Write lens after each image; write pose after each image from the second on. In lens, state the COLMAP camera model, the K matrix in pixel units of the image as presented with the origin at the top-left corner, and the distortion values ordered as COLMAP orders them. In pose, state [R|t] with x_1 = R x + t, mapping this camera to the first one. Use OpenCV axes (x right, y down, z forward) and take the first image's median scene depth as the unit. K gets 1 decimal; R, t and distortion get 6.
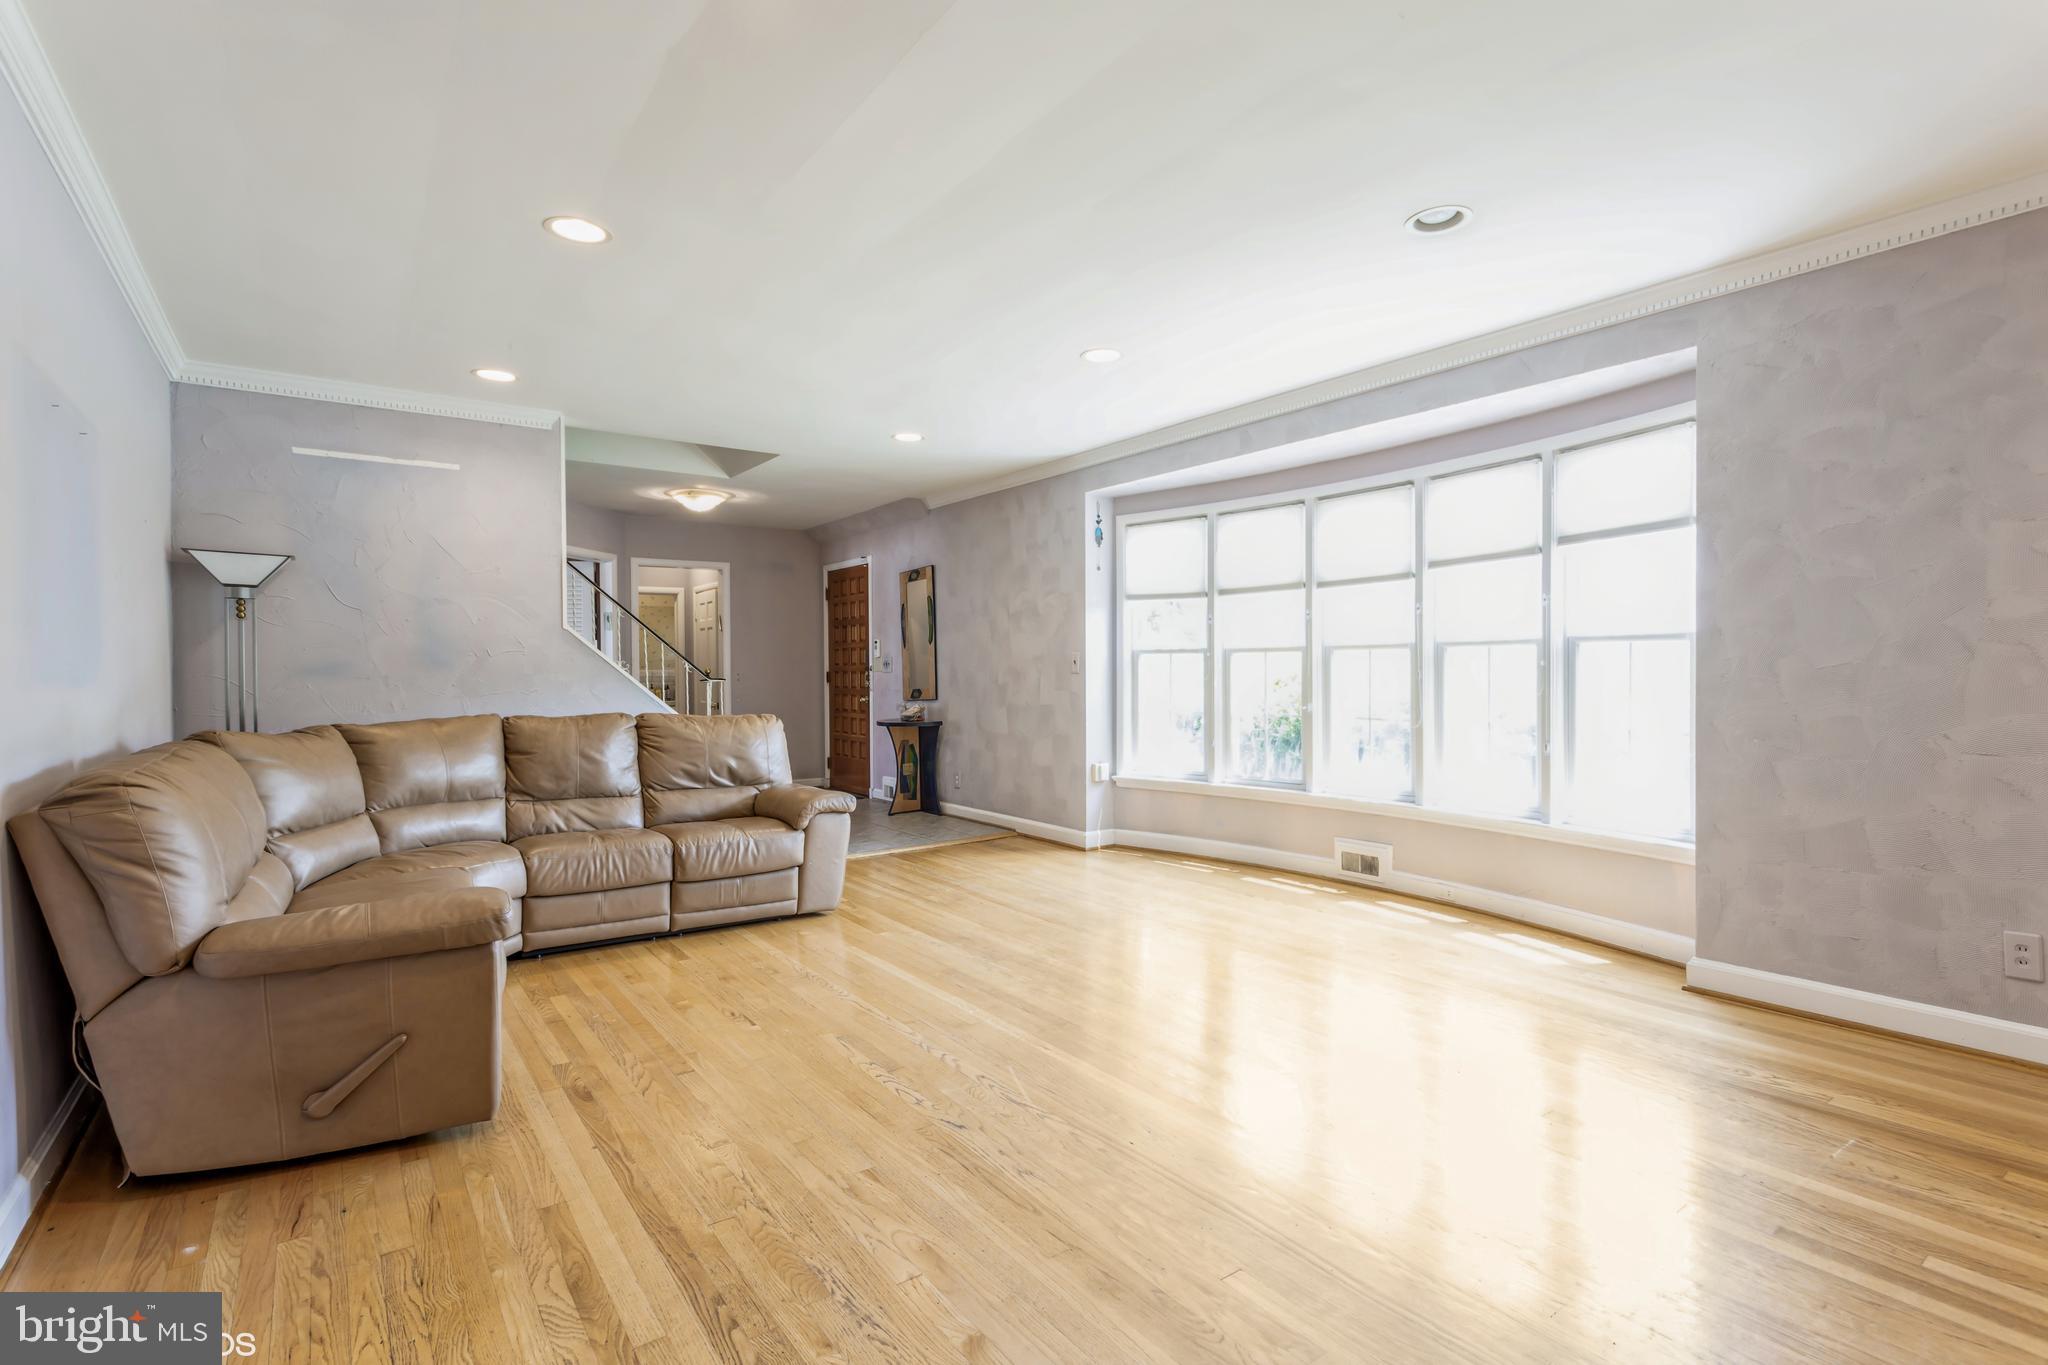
lens RADIAL K [[976.3, 0, 1018.9], [0, 976.3, 682.2], [0, 0, 1]] dist [-0.001719, 0.000593]
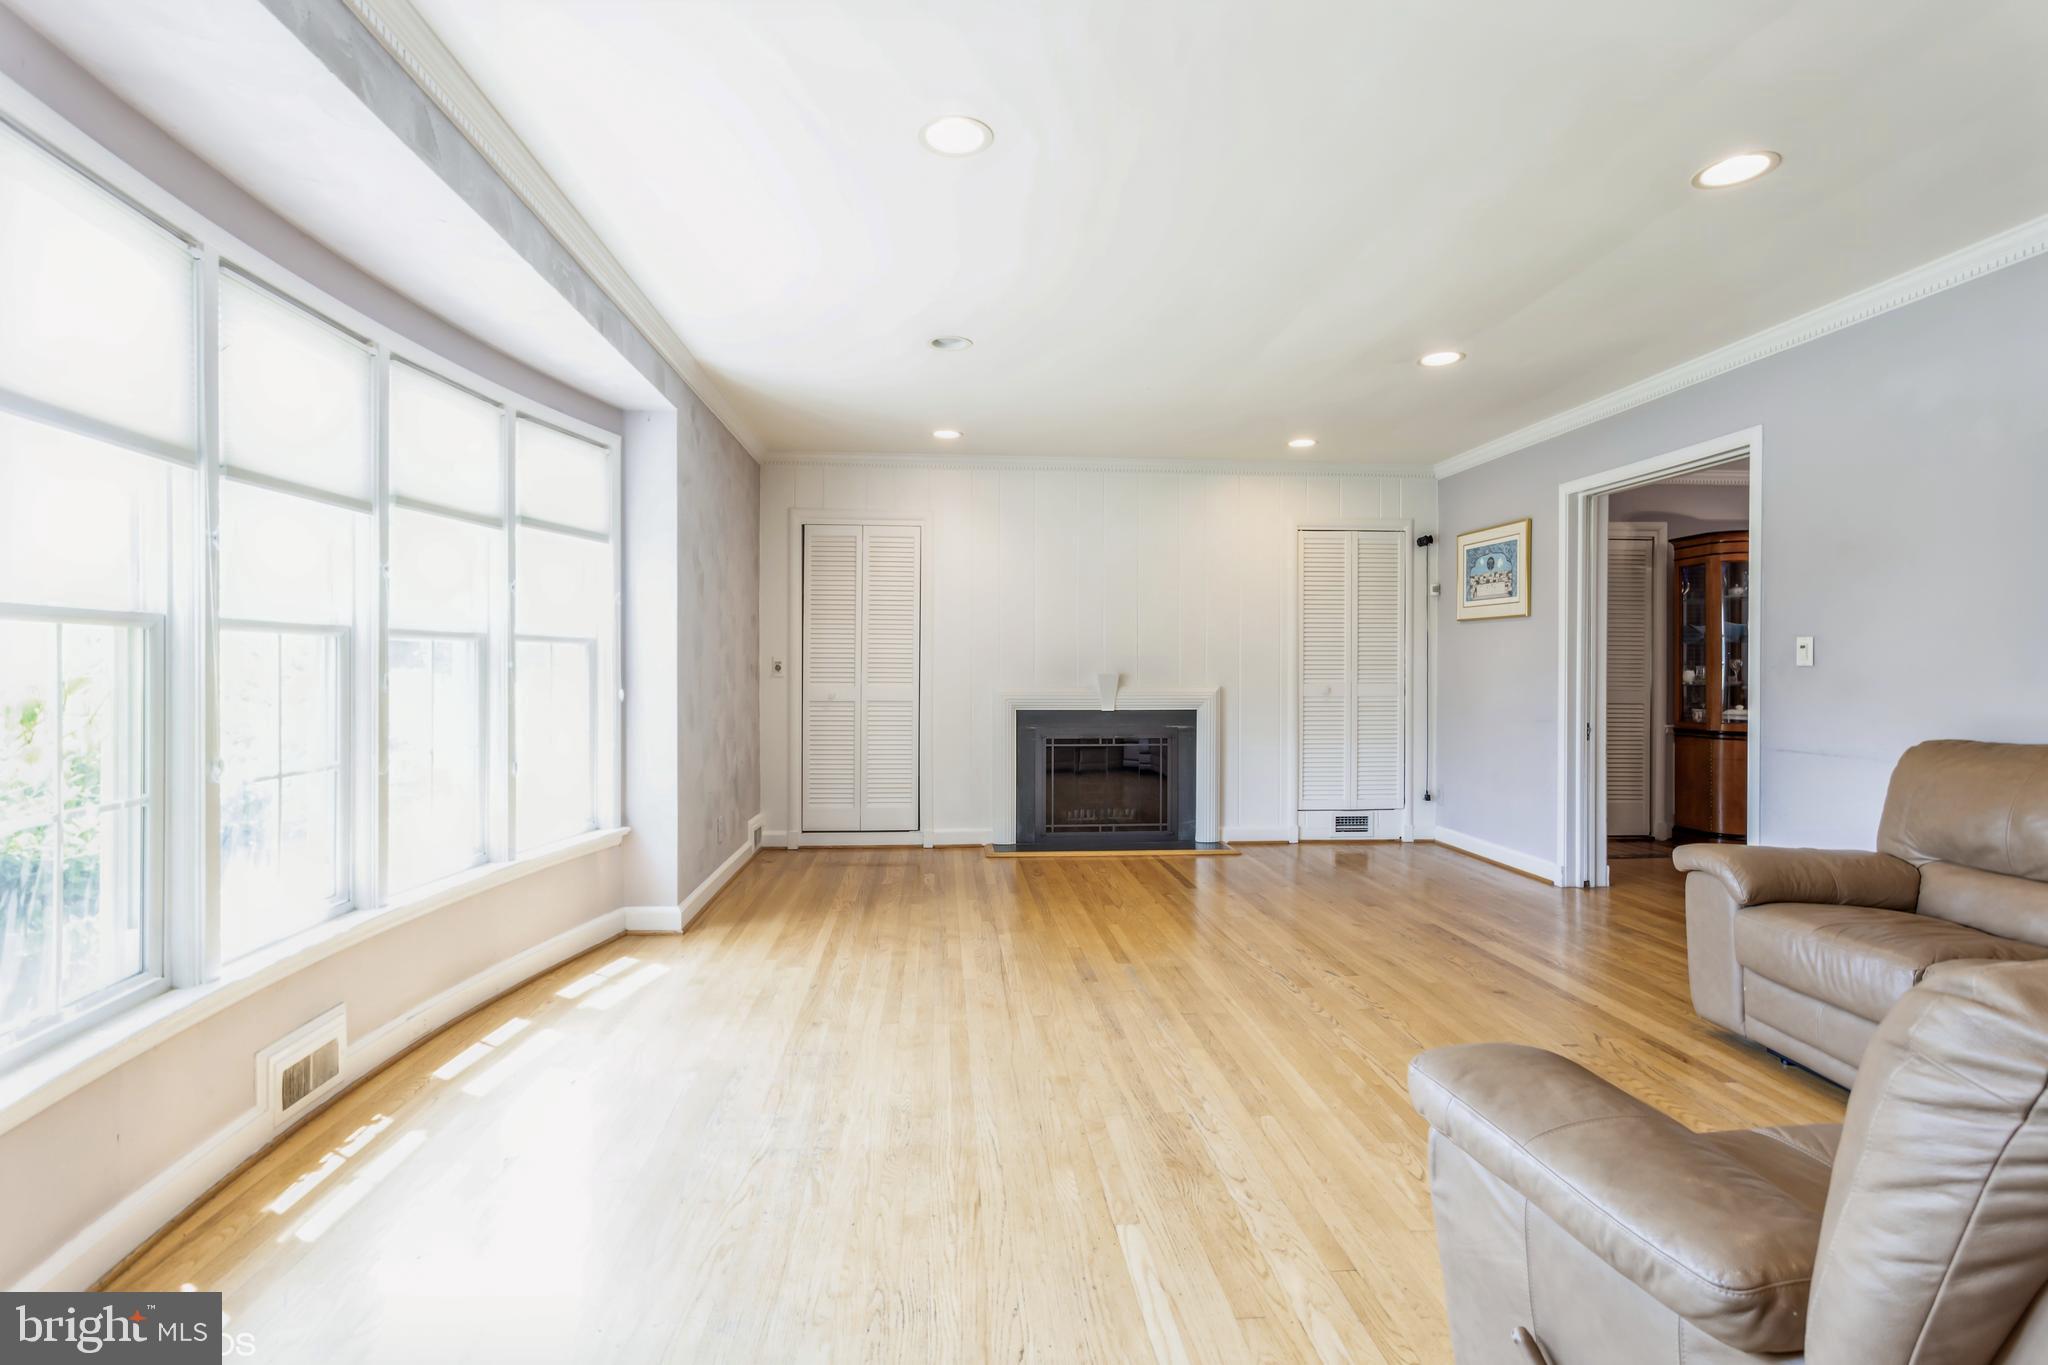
lens RADIAL K [[976.3, 0, 1011.9], [0, 976.3, 672.2], [0, 0, 1]] dist [-0.001719, 0.000593]
pose [[-0.858287, 0.001347, 0.513169, -0.253323], [0.009649, 0.999862, 0.013514, -0.022037], [-0.513080, 0.016550, -0.858181, 1.547286]]
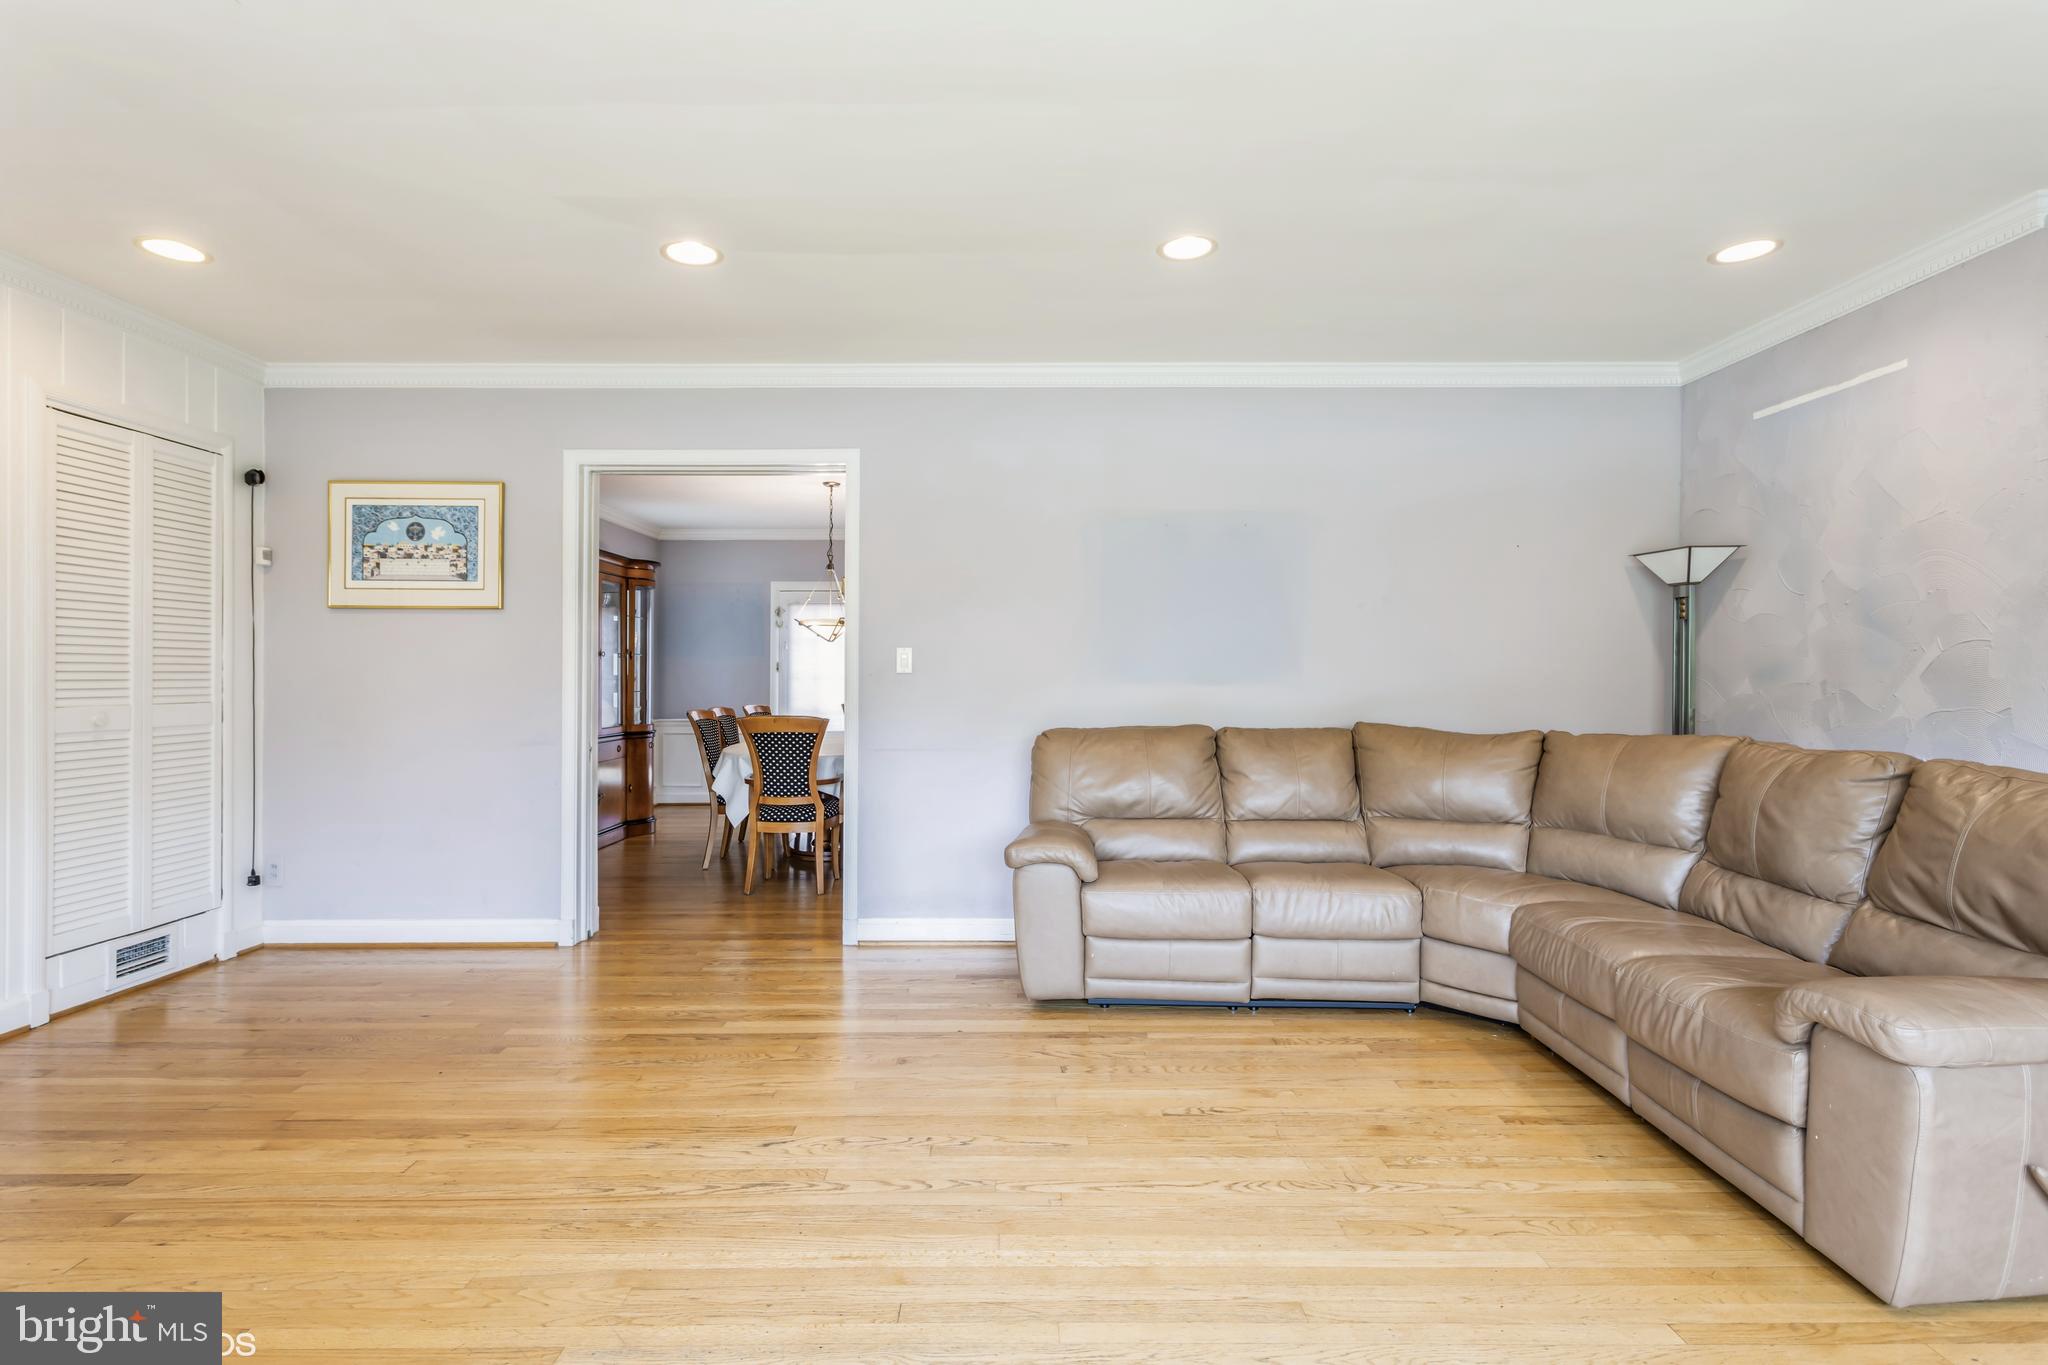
lens RADIAL K [[976.3, 0, 1028.0], [0, 976.3, 679.8], [0, 0, 1]] dist [-0.001719, 0.000593]
pose [[-0.566975, 0.008372, -0.823692, 0.361700], [-0.005348, 0.999890, 0.013843, -0.016621], [0.823718, 0.012254, -0.566868, 1.072139]]
